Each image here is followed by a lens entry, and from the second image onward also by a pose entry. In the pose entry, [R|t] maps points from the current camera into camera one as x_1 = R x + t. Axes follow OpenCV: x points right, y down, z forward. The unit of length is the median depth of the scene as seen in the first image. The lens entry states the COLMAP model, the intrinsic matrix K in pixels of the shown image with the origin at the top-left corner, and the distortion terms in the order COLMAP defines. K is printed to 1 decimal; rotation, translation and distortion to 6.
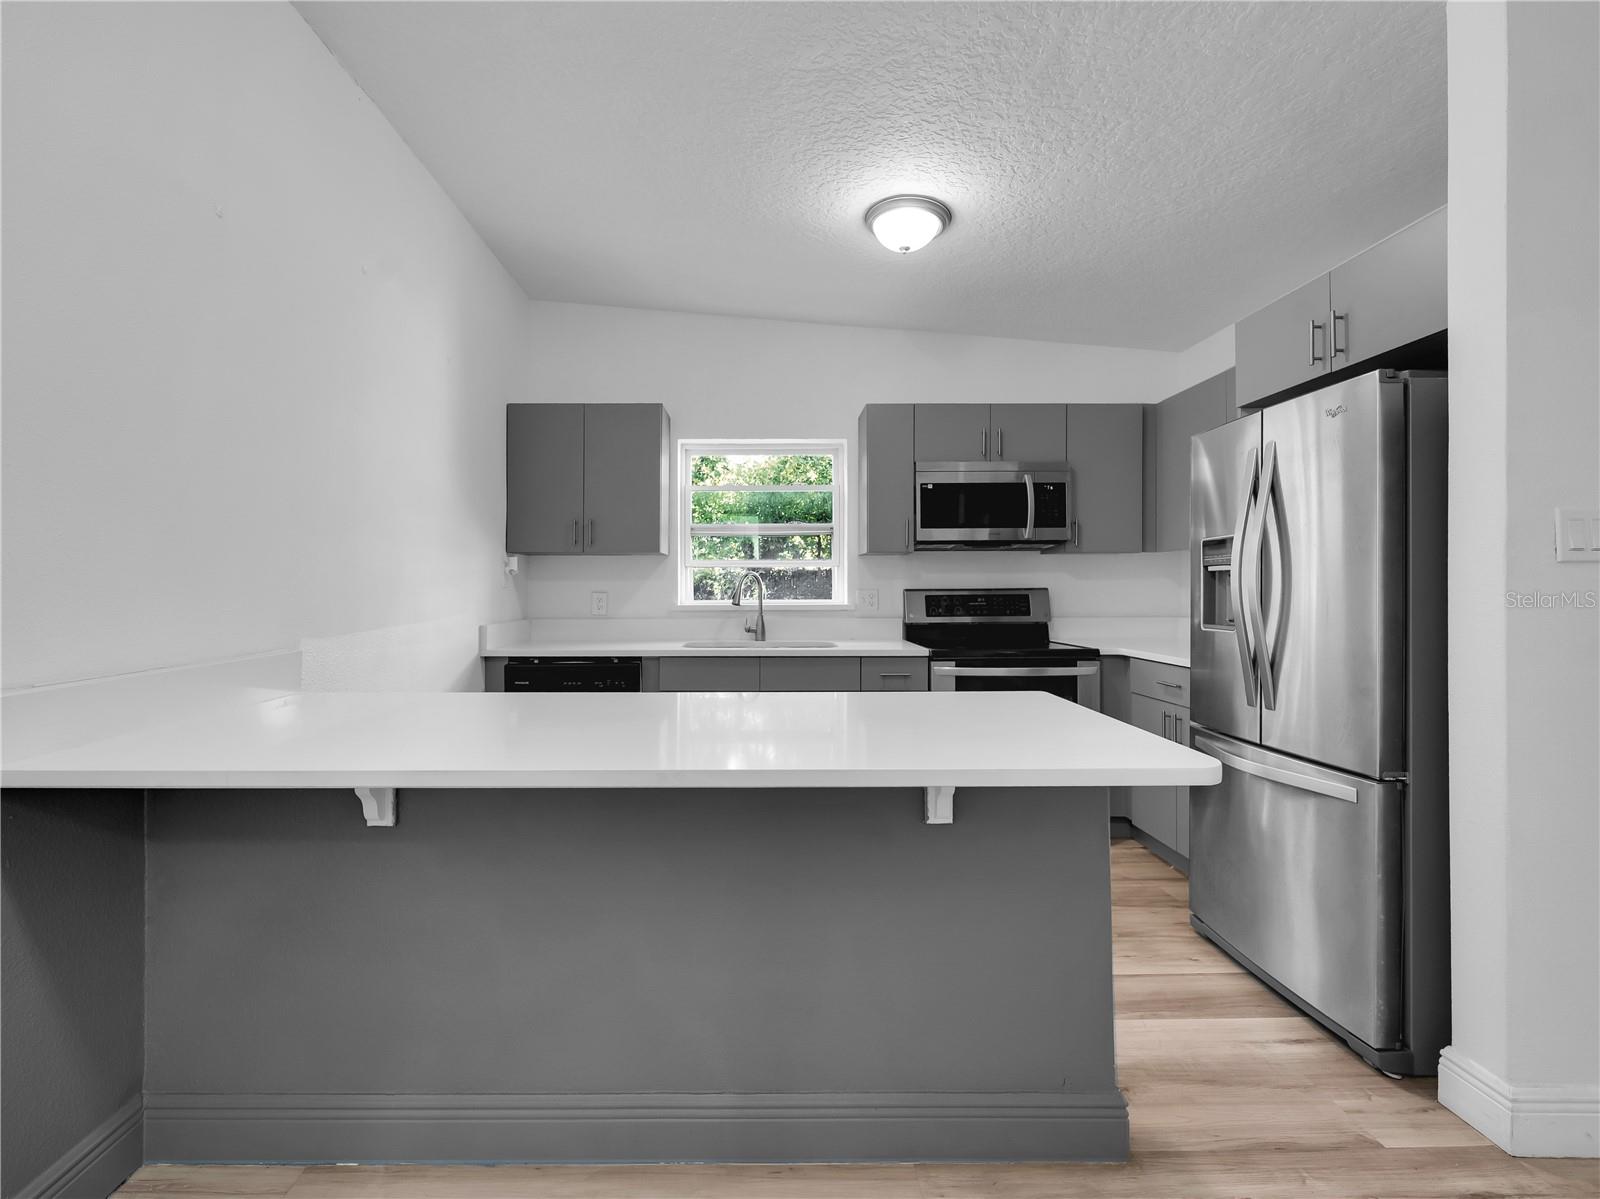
lens RADIAL K [[704.4, 0, 776.8], [0, 704.4, 587.9], [0, 0, 1]] dist [-0.001728, -0.000925]
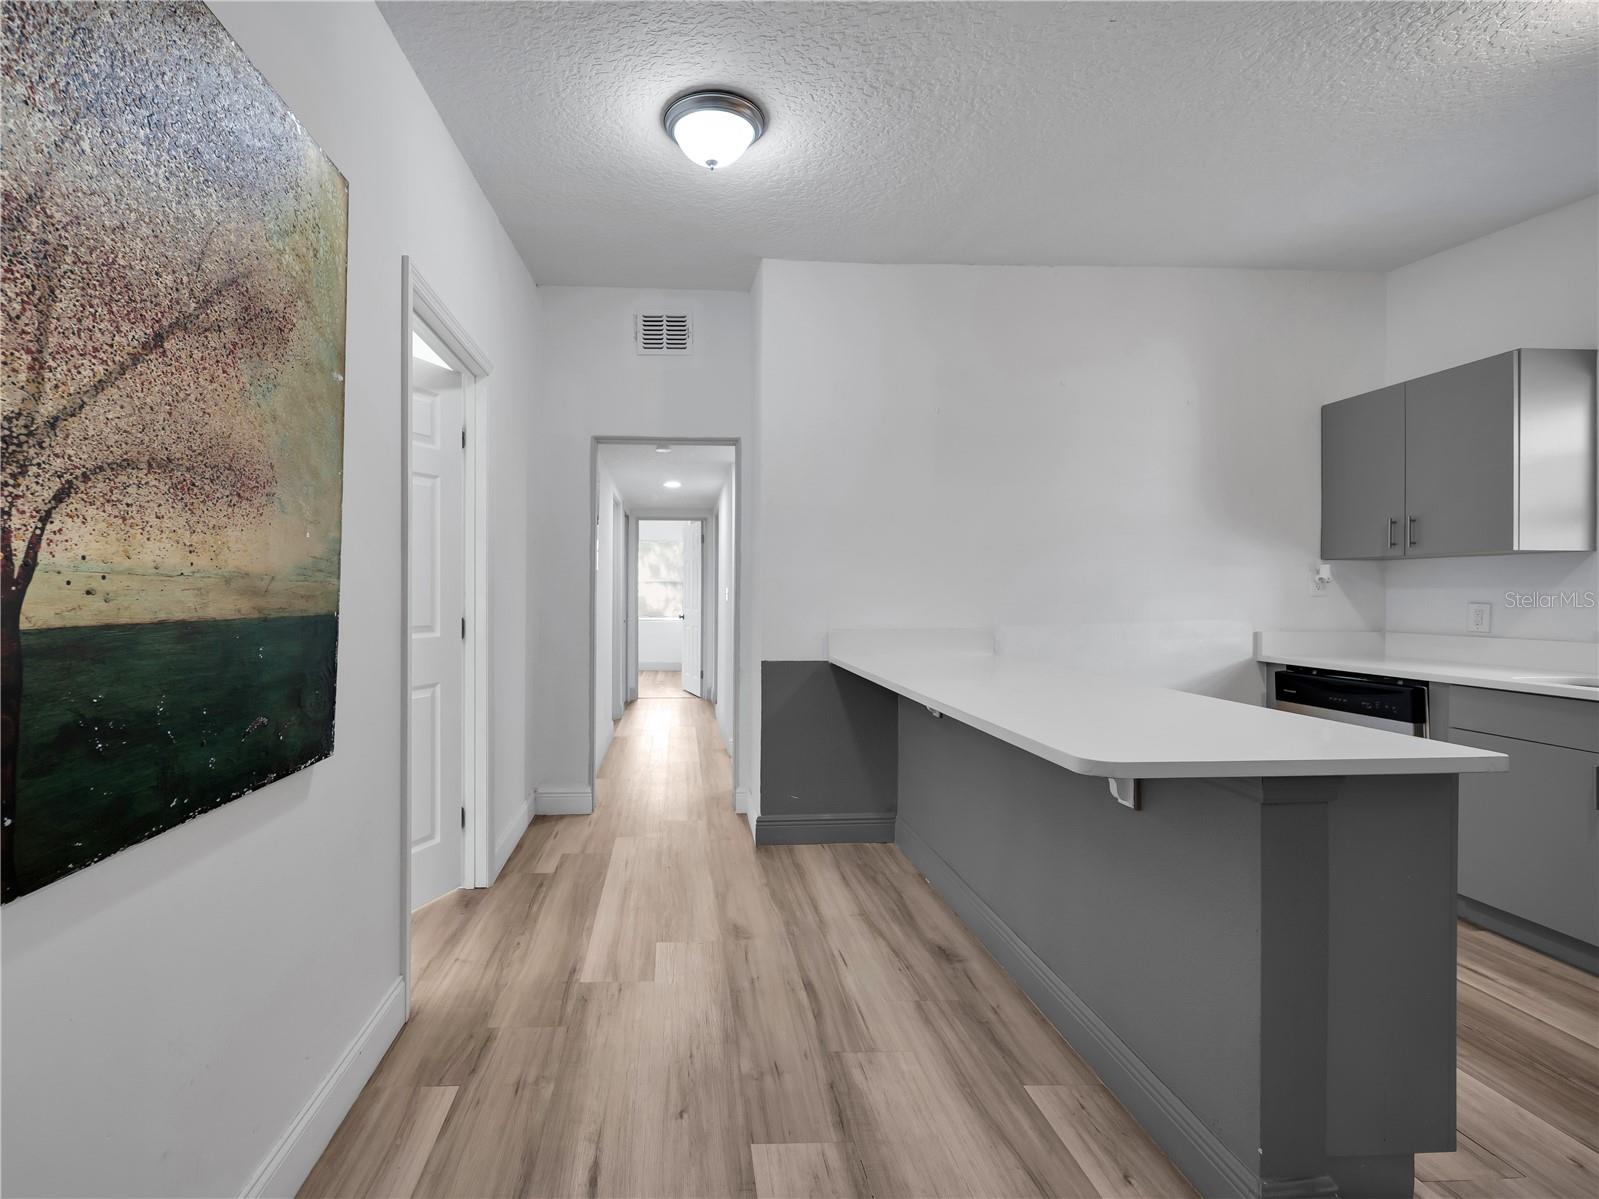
lens RADIAL K [[669.5, 0, 692.3], [0, 669.5, 591.6], [0, 0, 1]] dist [-0.000347, -0.001345]
pose [[0.016310, -0.002083, -0.999865, 0.522827], [-0.004082, 0.999989, -0.002150, -0.001351], [0.999859, 0.004117, 0.016301, 0.122318]]
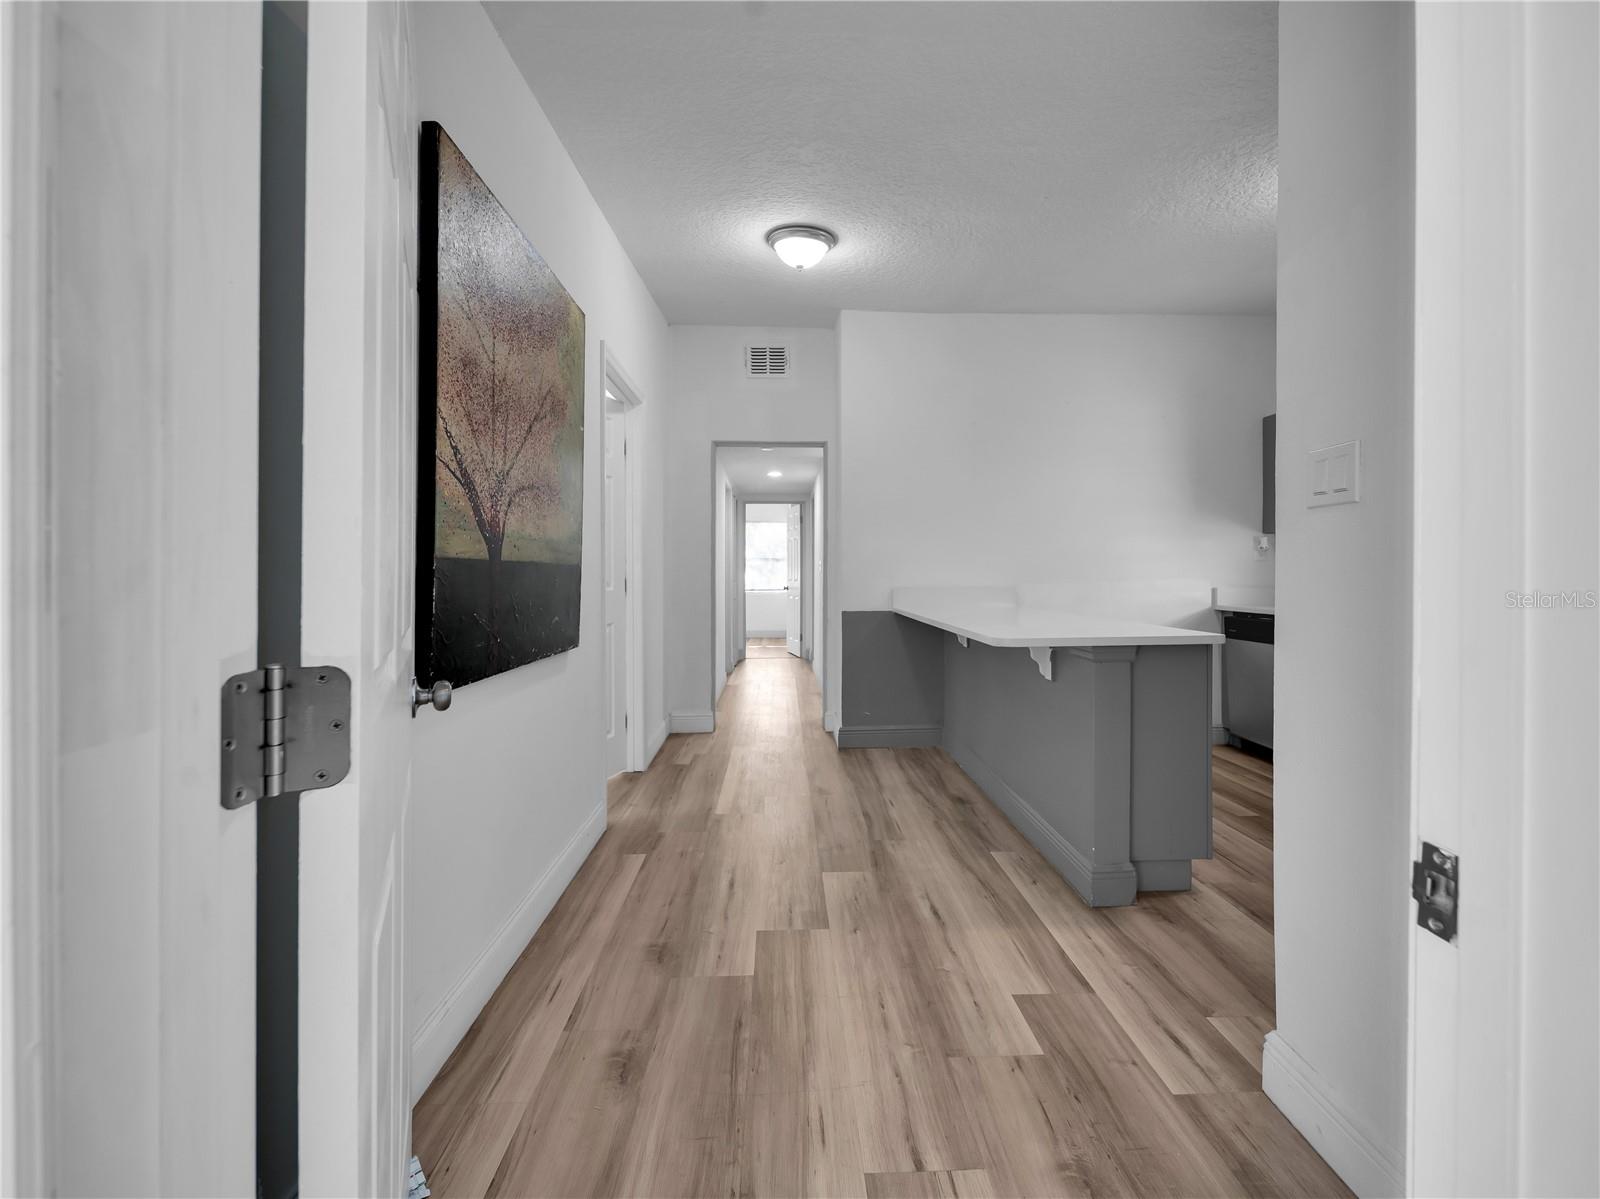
lens RADIAL K [[658.6, 0, 793.0], [0, 658.6, 575.1], [0, 0, 1]] dist [-0.001420, -0.001113]
pose [[0.013362, 0.003697, -0.999904, 0.809223], [0.001160, 0.999992, 0.003713, 0.020917], [0.999910, -0.001210, 0.013358, 0.126980]]
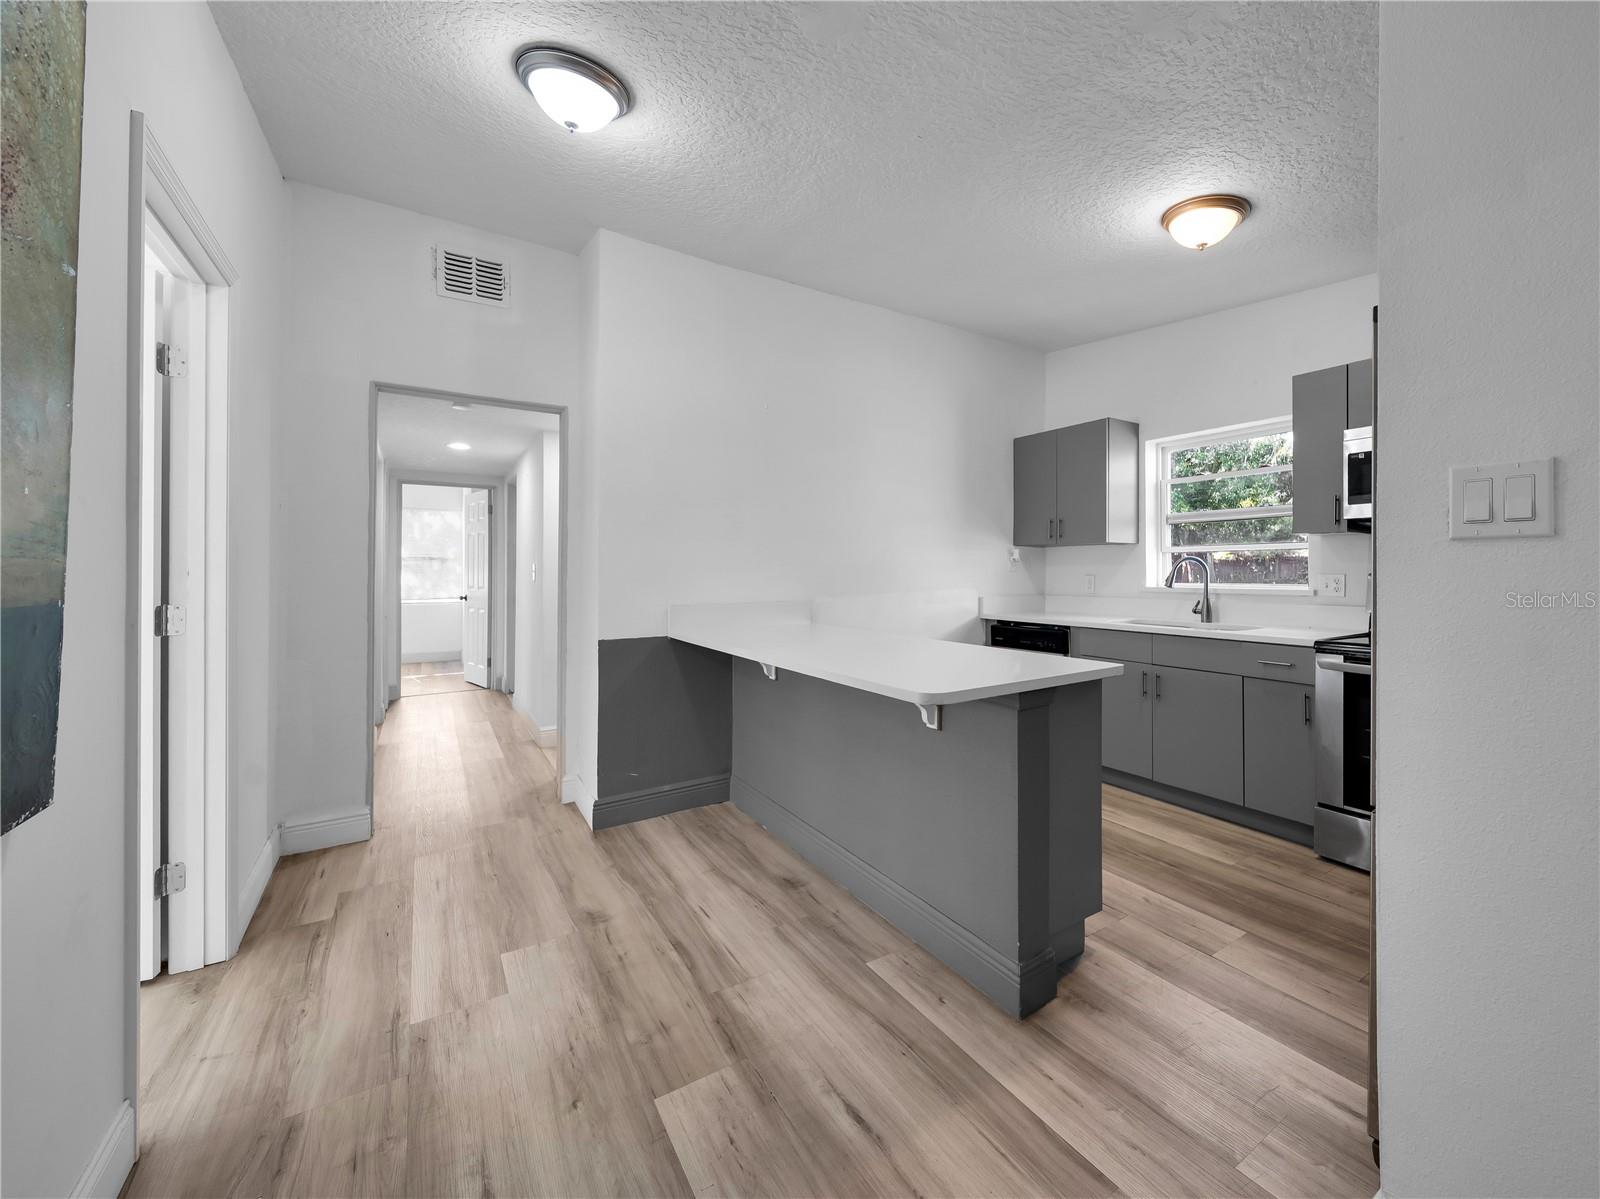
lens RADIAL K [[660.1, 0, 872.8], [0, 660.1, 567.5], [0, 0, 1]] dist [0.000078, -0.000920]
pose [[0.557587, -0.003748, -0.830110, 0.542471], [-0.000003, 0.999990, -0.004517, -0.001909], [0.830119, 0.002521, 0.557581, 0.045376]]
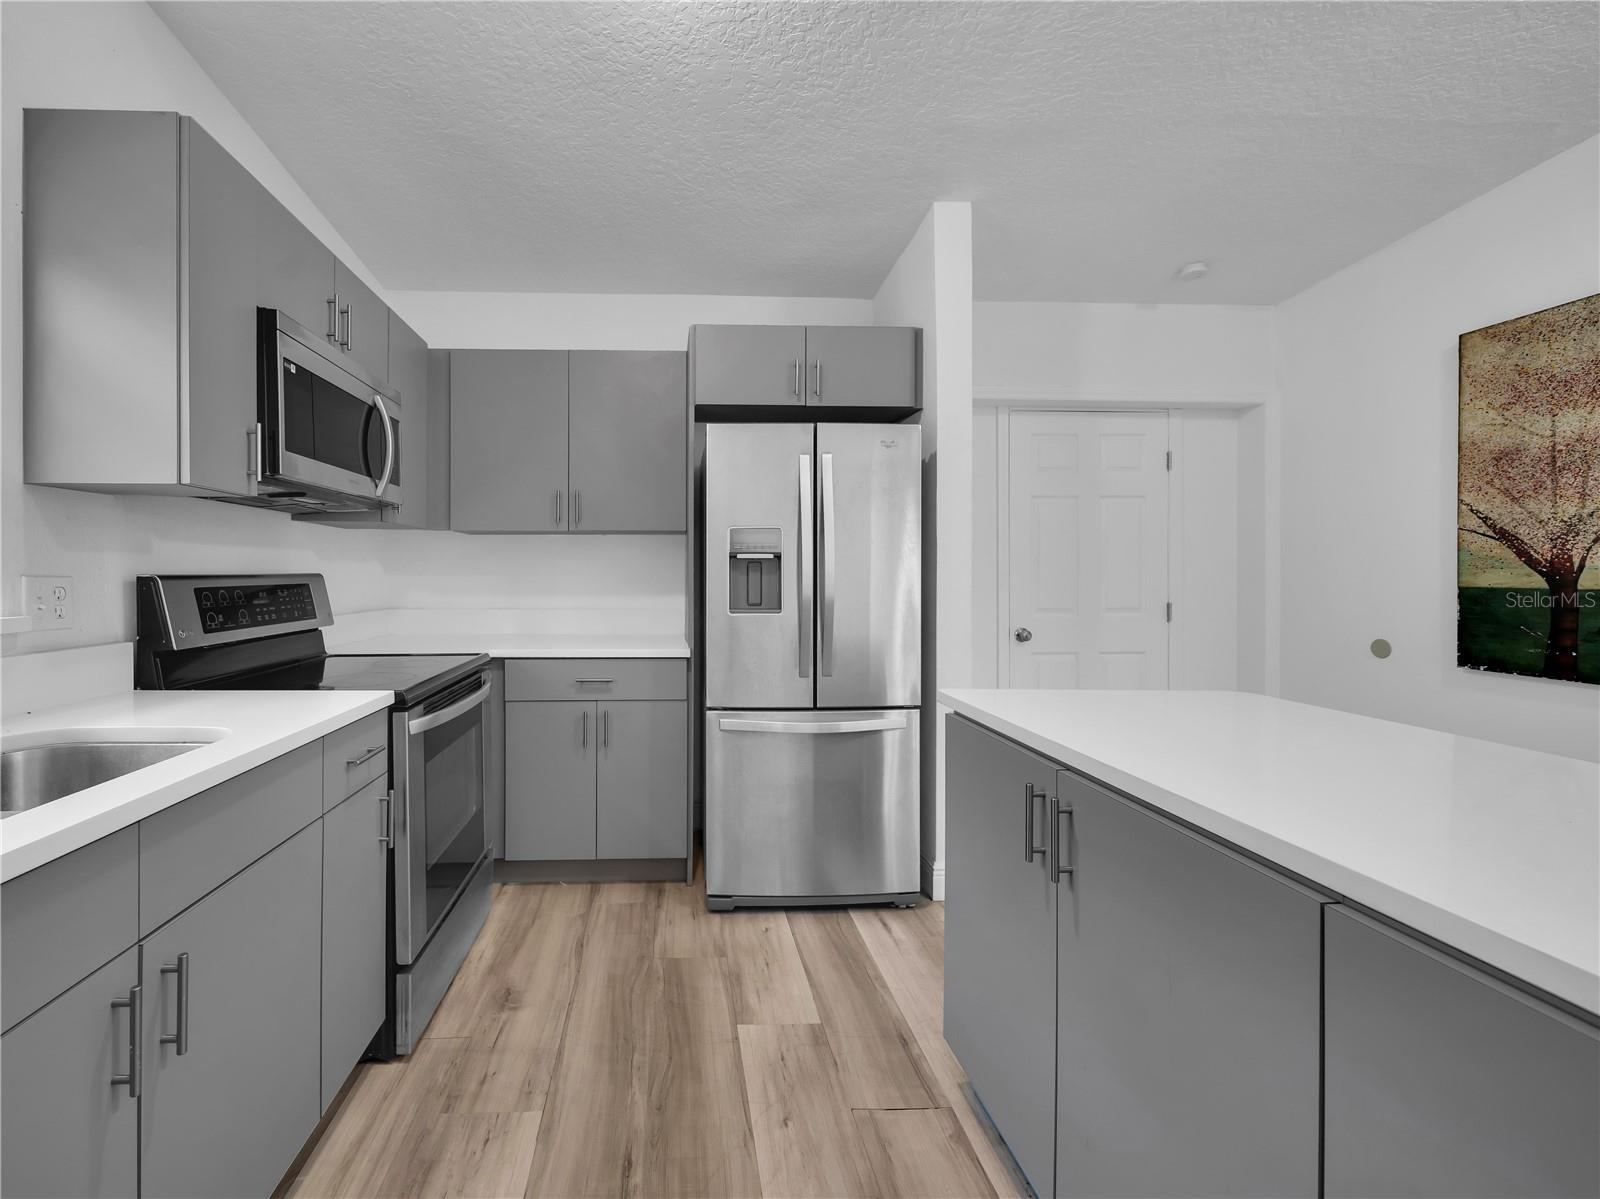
lens RADIAL K [[658.6, 0, 793.0], [0, 658.6, 575.1], [0, 0, 1]] dist [-0.001420, -0.001113]
pose [[-0.048764, 0.003079, 0.998806, -0.266120], [-0.002668, 0.999991, -0.003213, 0.002169], [-0.998807, -0.002821, -0.048755, 0.669545]]
